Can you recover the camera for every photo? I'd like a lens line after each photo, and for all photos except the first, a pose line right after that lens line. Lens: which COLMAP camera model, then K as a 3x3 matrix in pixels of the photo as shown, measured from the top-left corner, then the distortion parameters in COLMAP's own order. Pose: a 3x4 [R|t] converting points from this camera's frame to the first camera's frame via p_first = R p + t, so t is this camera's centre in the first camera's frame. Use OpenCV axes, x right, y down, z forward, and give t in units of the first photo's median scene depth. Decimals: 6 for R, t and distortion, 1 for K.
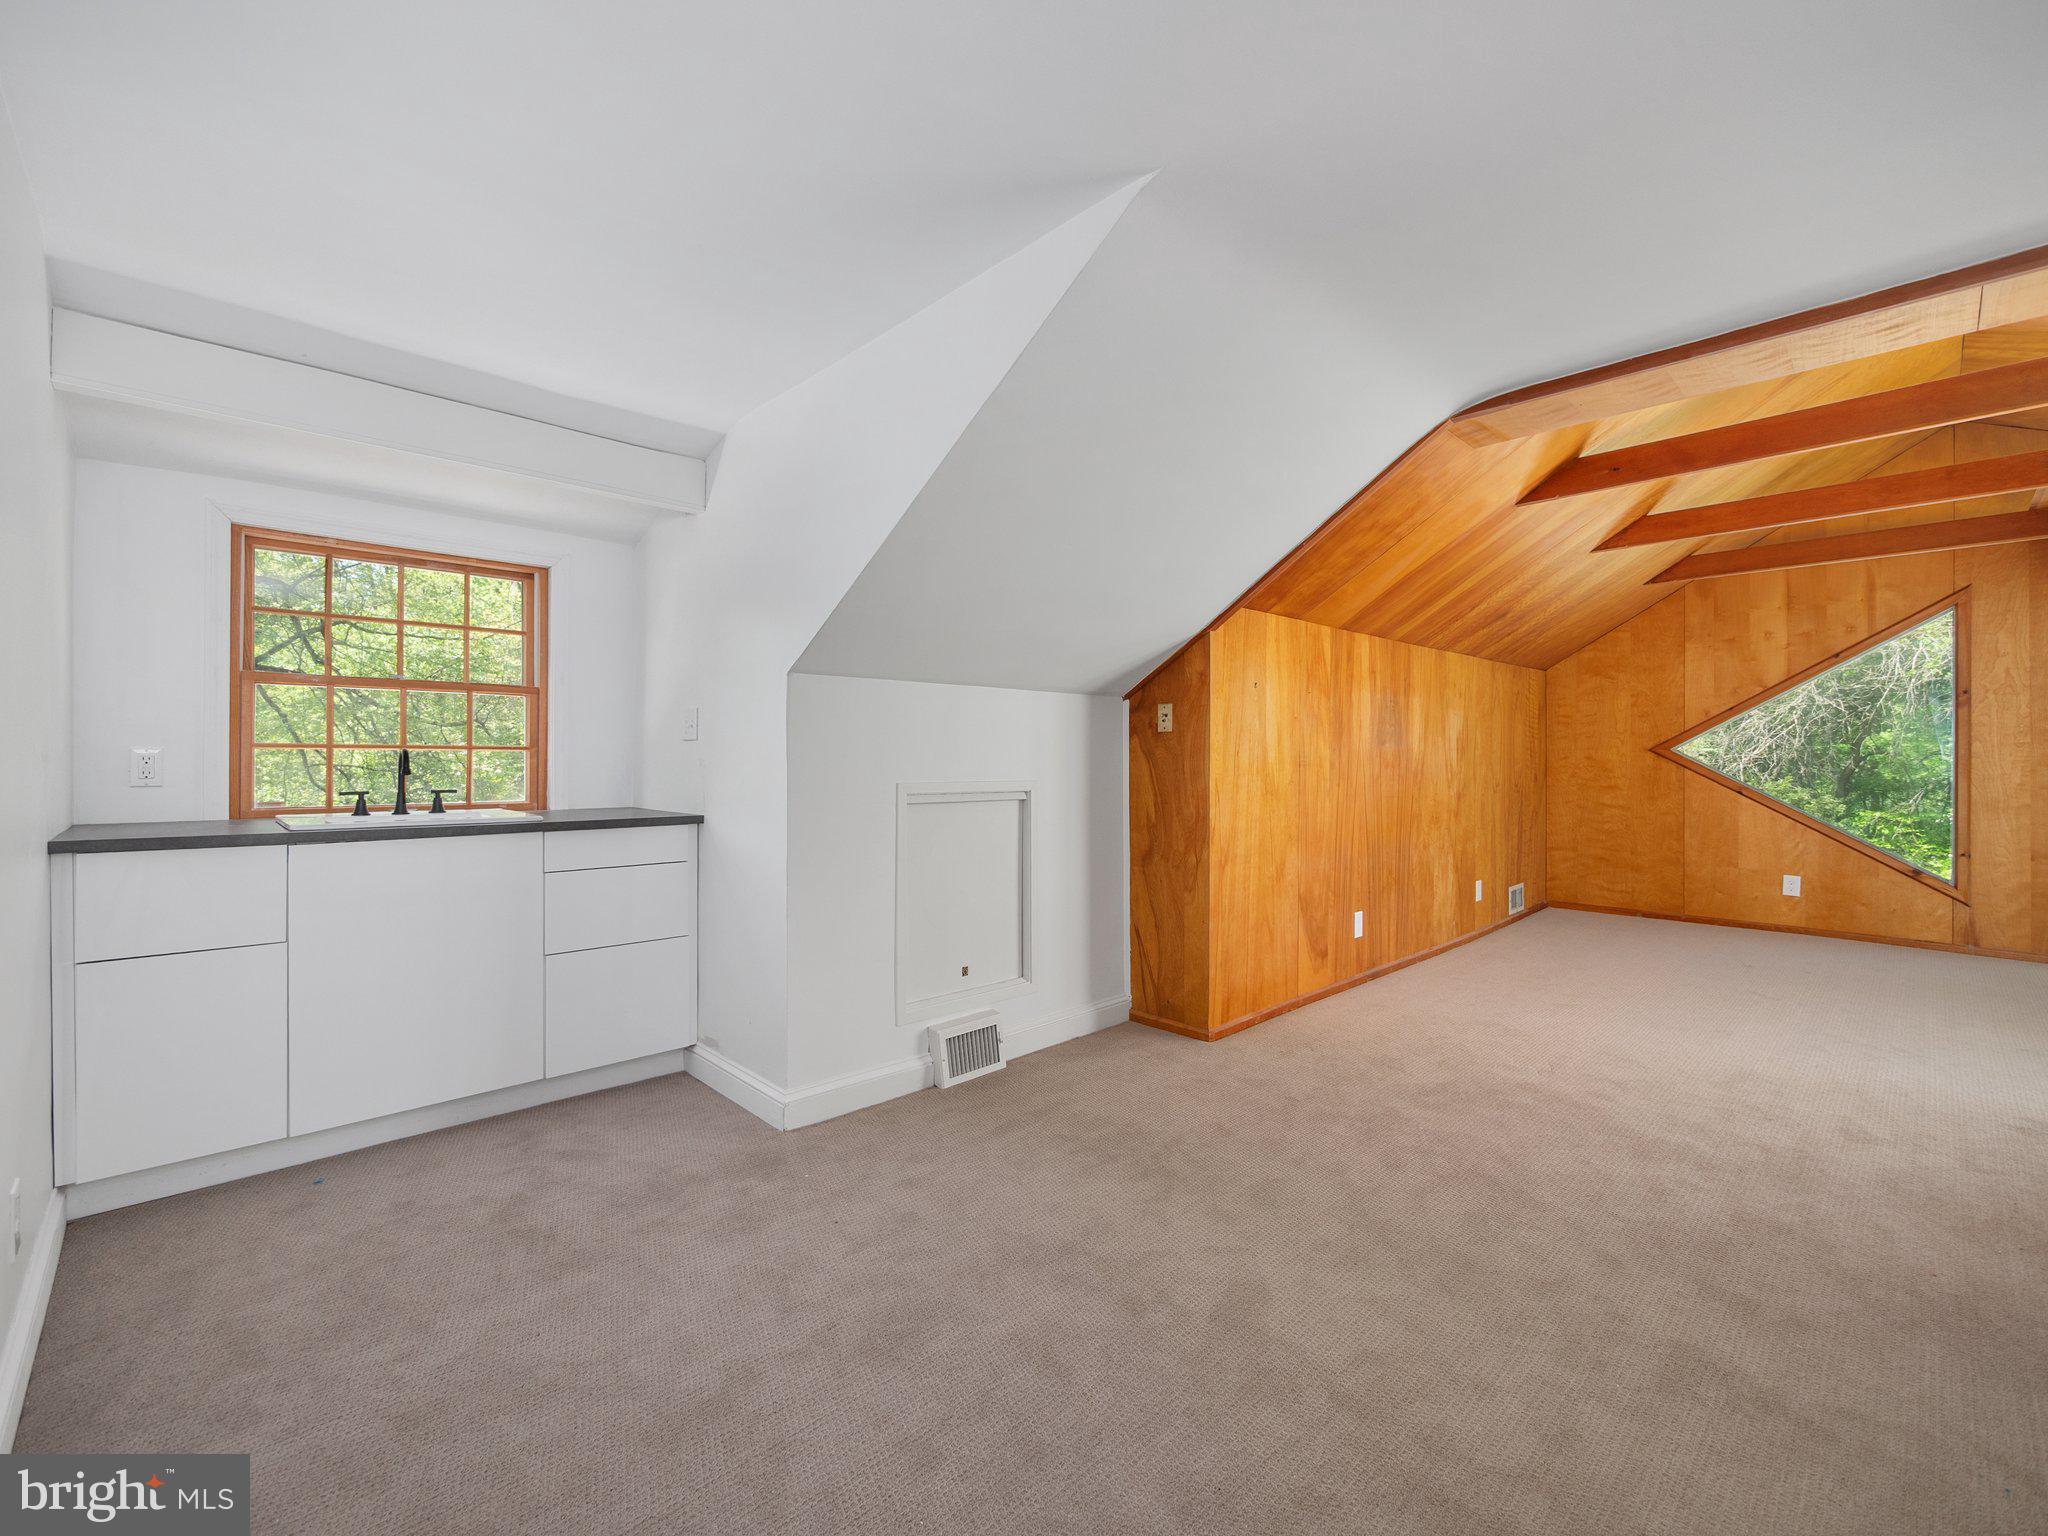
lens RADIAL K [[869.3, 0, 1009.0], [0, 869.3, 751.6], [0, 0, 1]] dist [-0.007386, 0.002461]
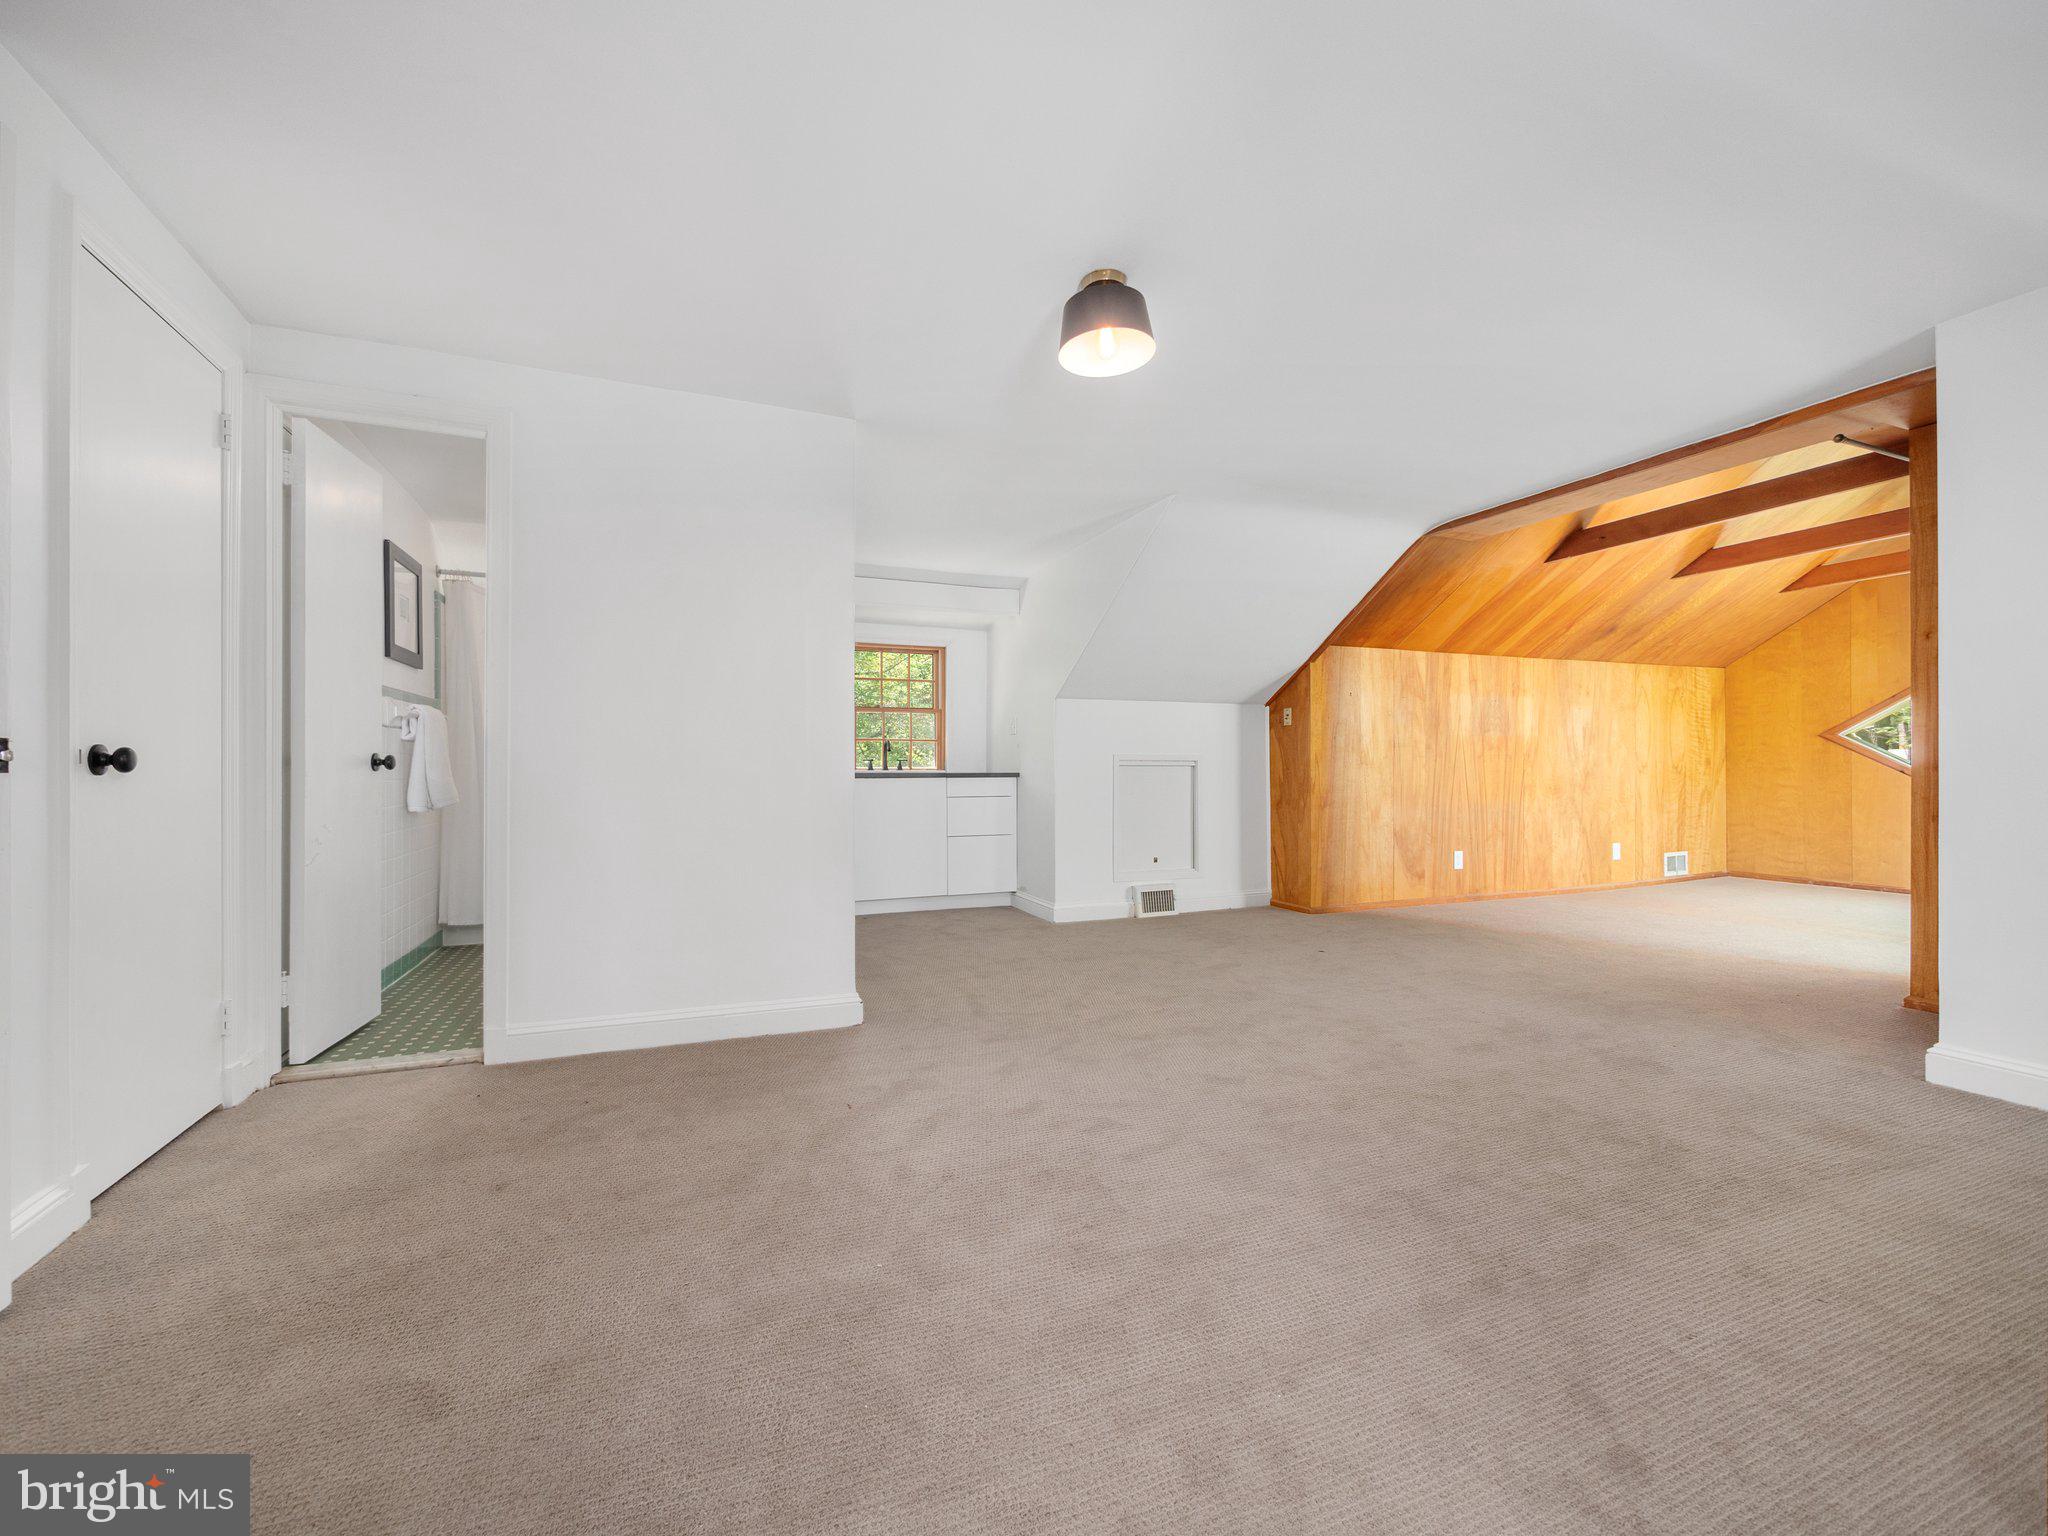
lens RADIAL K [[869.3, 0, 1024.7], [0, 869.3, 763.3], [0, 0, 1]] dist [-0.007386, 0.002461]
pose [[0.932501, -0.006363, -0.361110, 0.300118], [0.006893, 0.999976, 0.000181, 0.043442], [0.361101, -0.002658, 0.932523, -0.670636]]
